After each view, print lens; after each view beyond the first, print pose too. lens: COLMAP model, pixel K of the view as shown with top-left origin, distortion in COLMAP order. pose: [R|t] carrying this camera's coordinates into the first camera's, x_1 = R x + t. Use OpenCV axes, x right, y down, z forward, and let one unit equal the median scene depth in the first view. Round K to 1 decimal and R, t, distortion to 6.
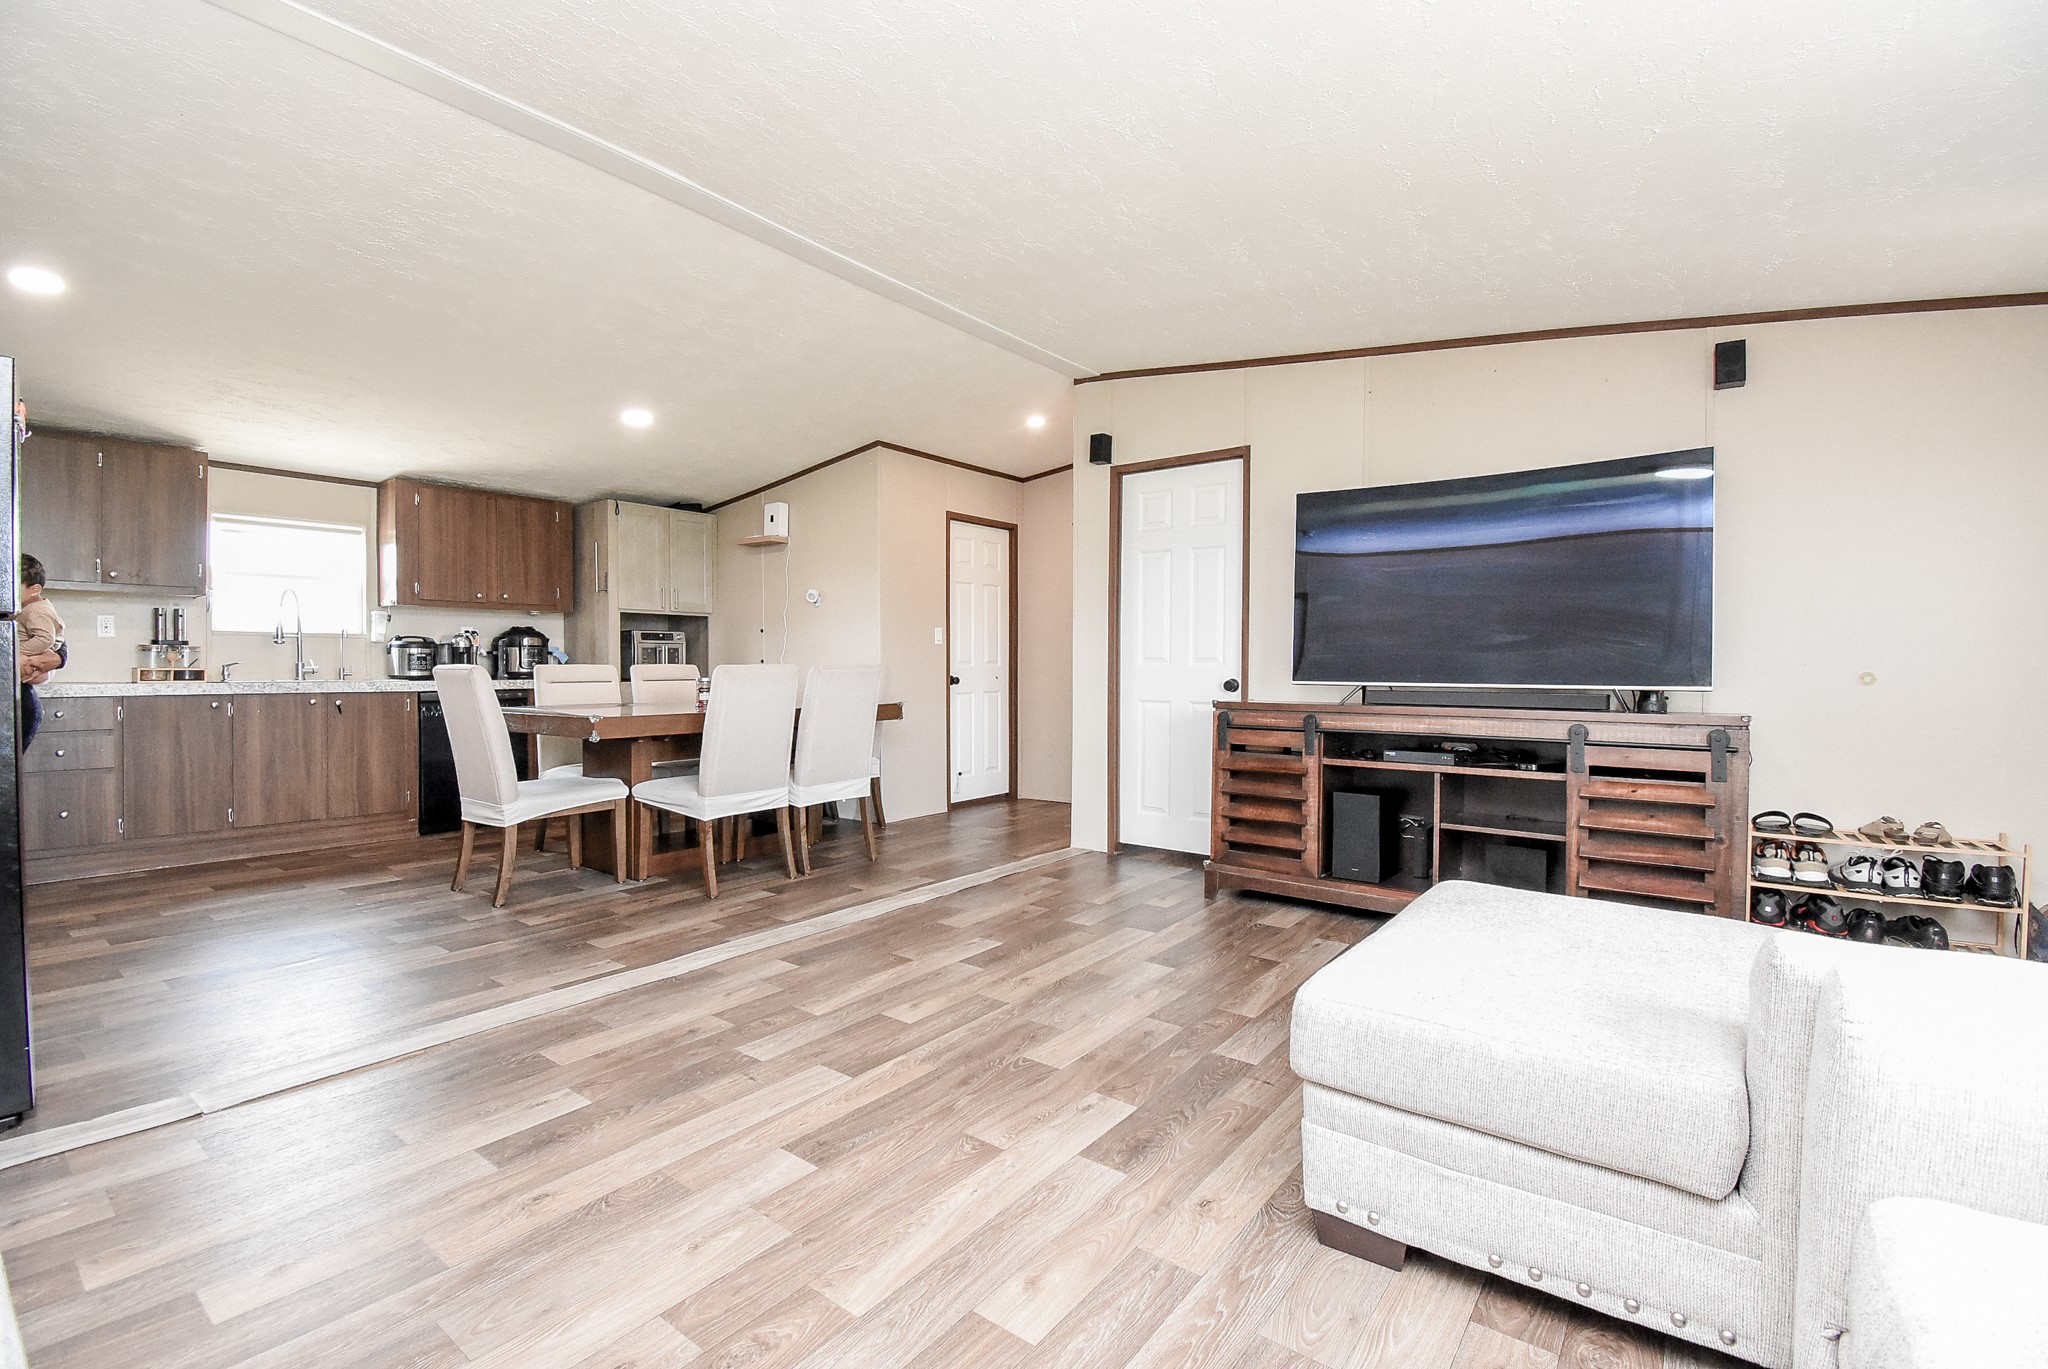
lens RADIAL K [[913.4, 0, 1024.9], [0, 913.4, 671.9], [0, 0, 1]] dist [0.008382, -0.017265]
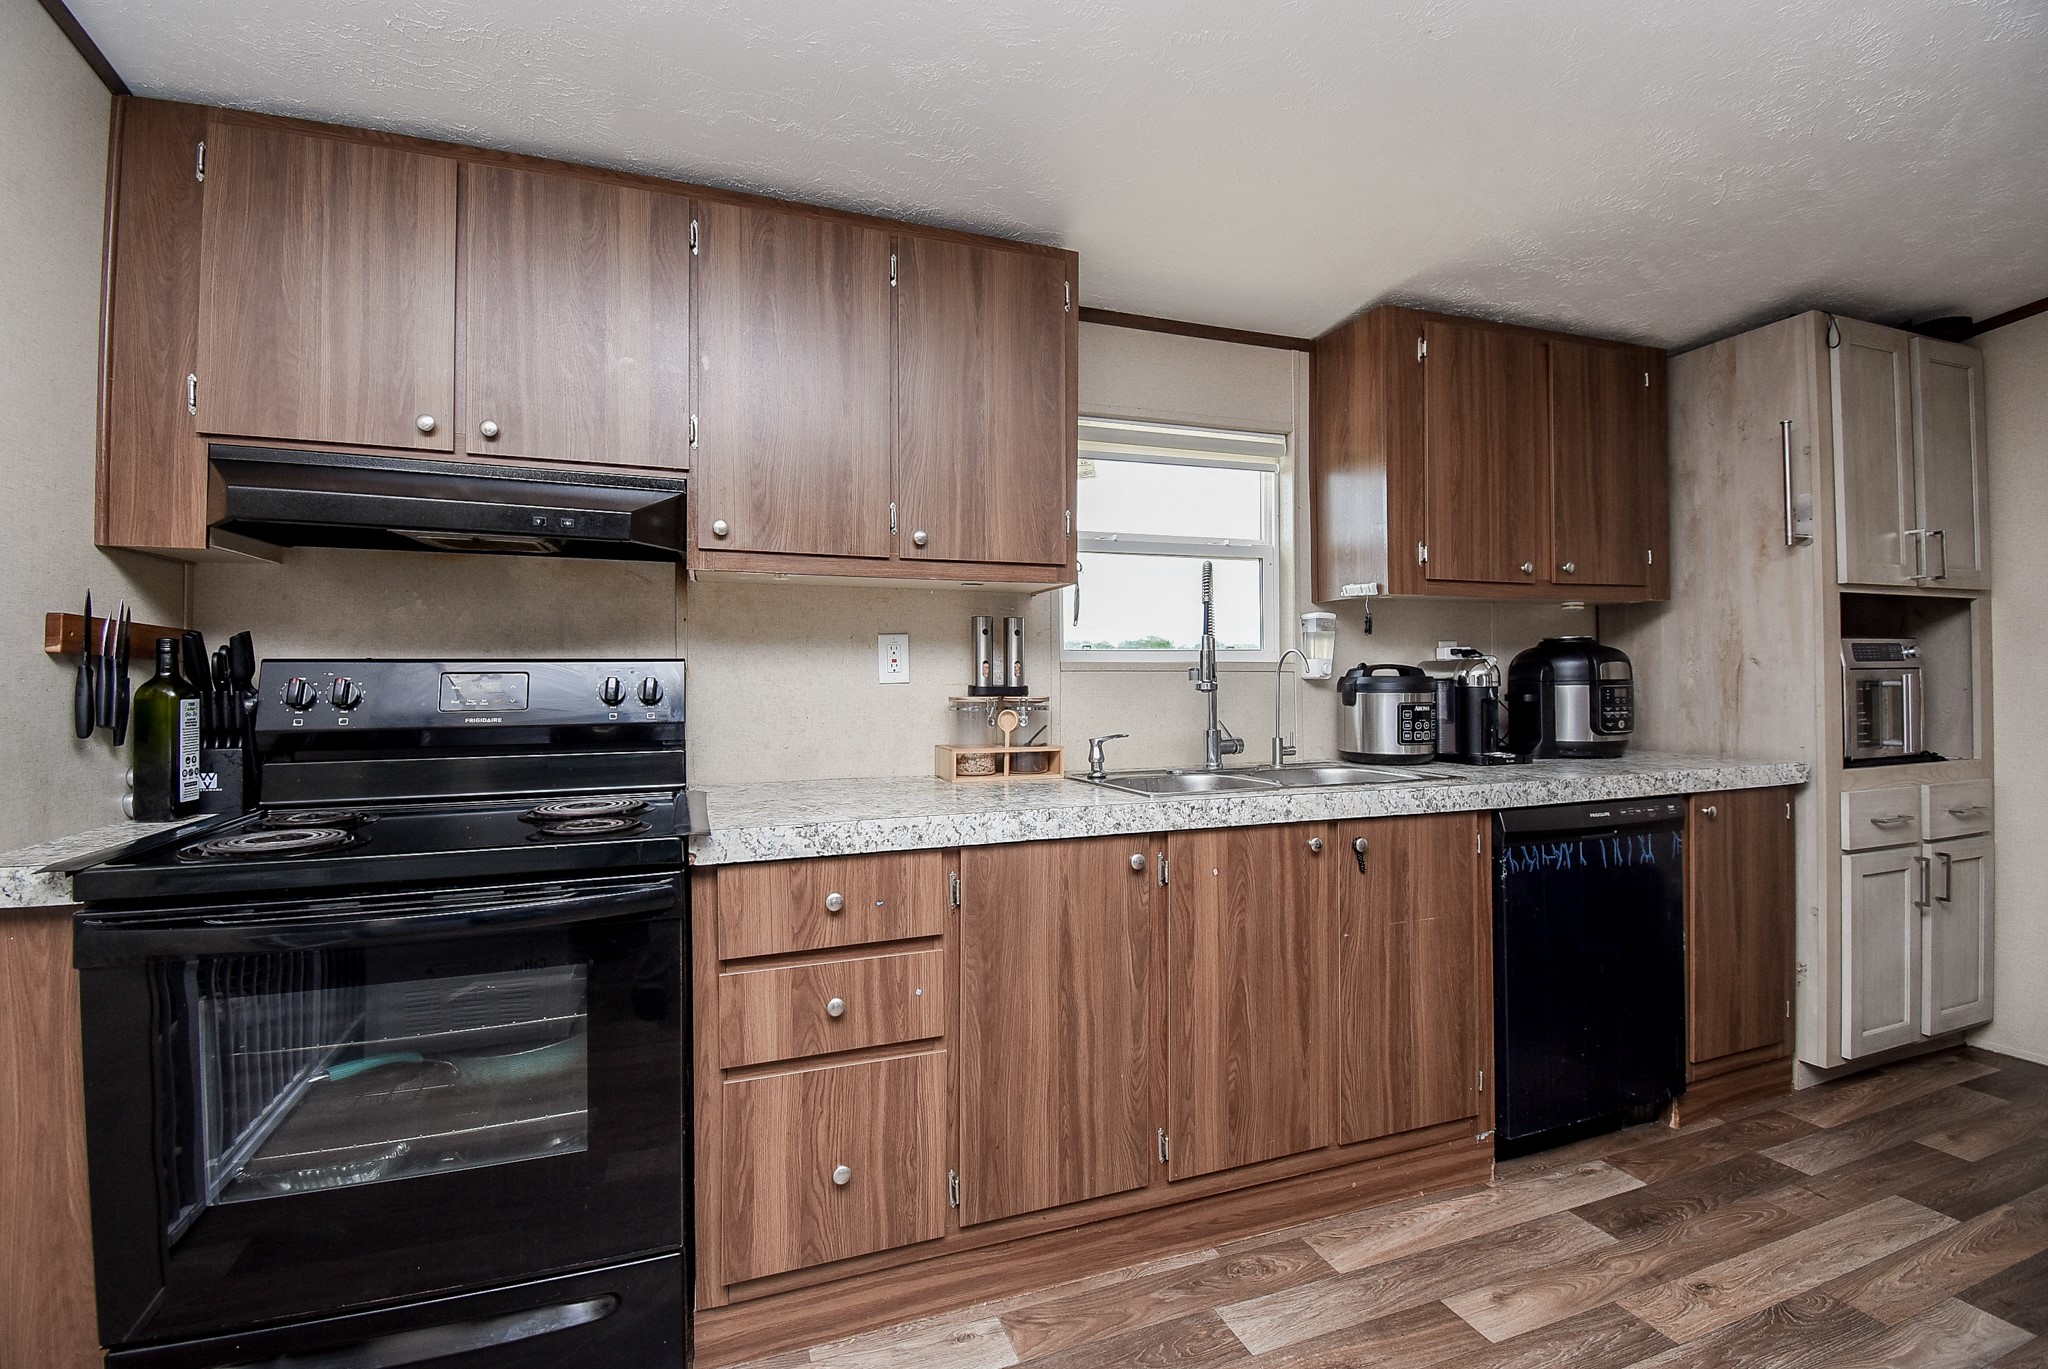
lens RADIAL K [[913.4, 0, 1016.5], [0, 913.4, 672.0], [0, 0, 1]] dist [0.008382, -0.017265]
pose [[0.846136, -0.015124, -0.532752, -1.296650], [0.006008, 0.999804, -0.018840, -0.062742], [0.532932, 0.012740, 0.846062, 1.156024]]
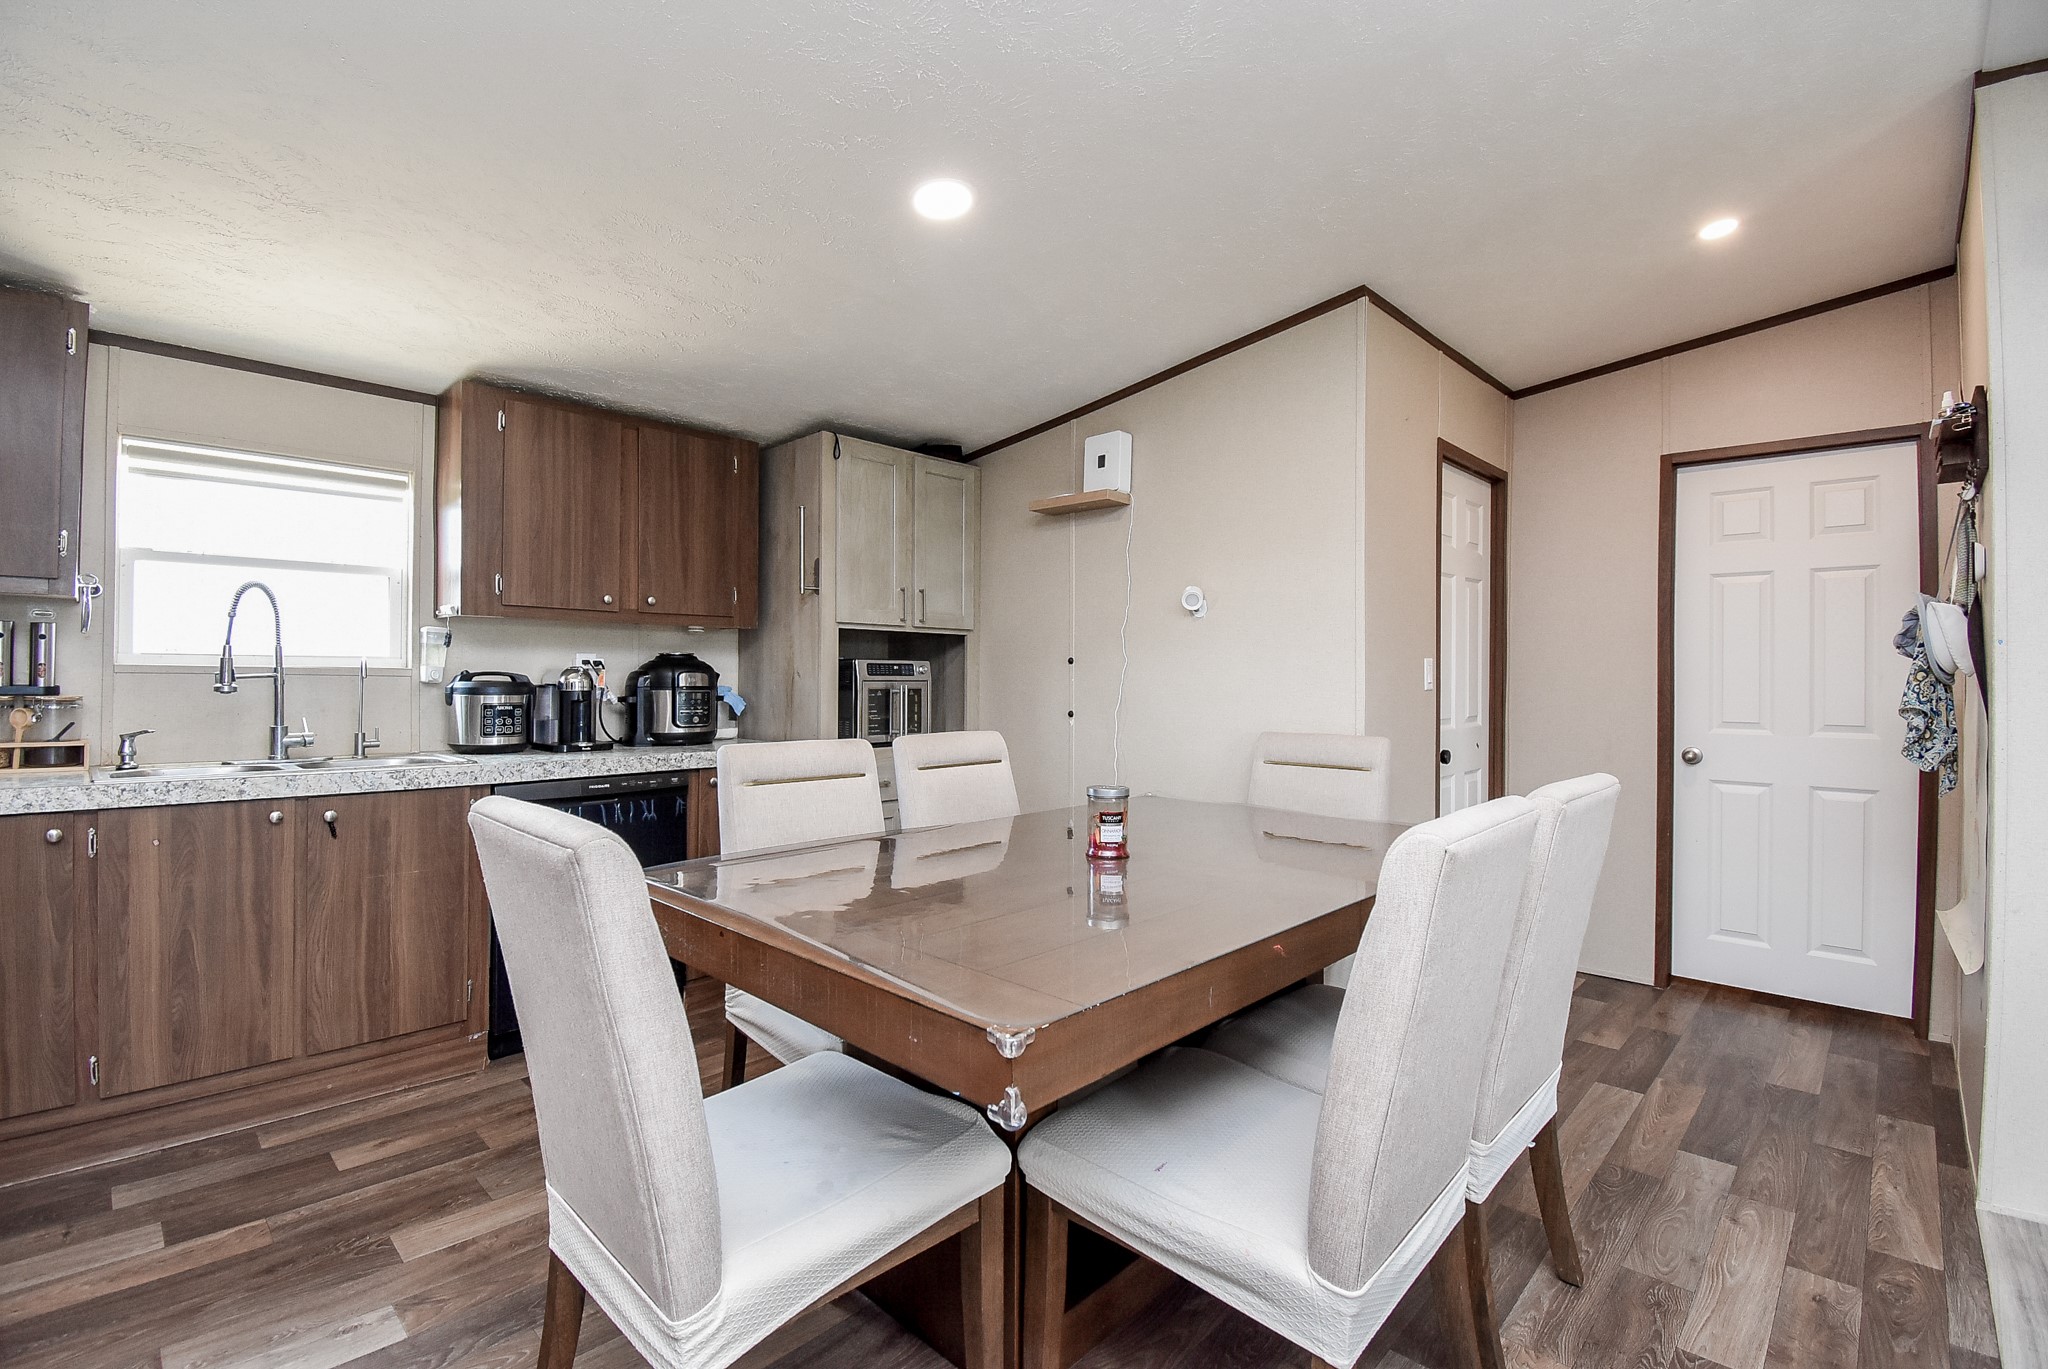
lens RADIAL K [[913.4, 0, 1019.3], [0, 913.4, 670.8], [0, 0, 1]] dist [0.008382, -0.017265]
pose [[0.993240, 0.005398, -0.115954, -0.642466], [-0.007234, 0.999855, -0.015420, -0.074765], [0.115853, 0.016154, 0.993135, 1.083383]]
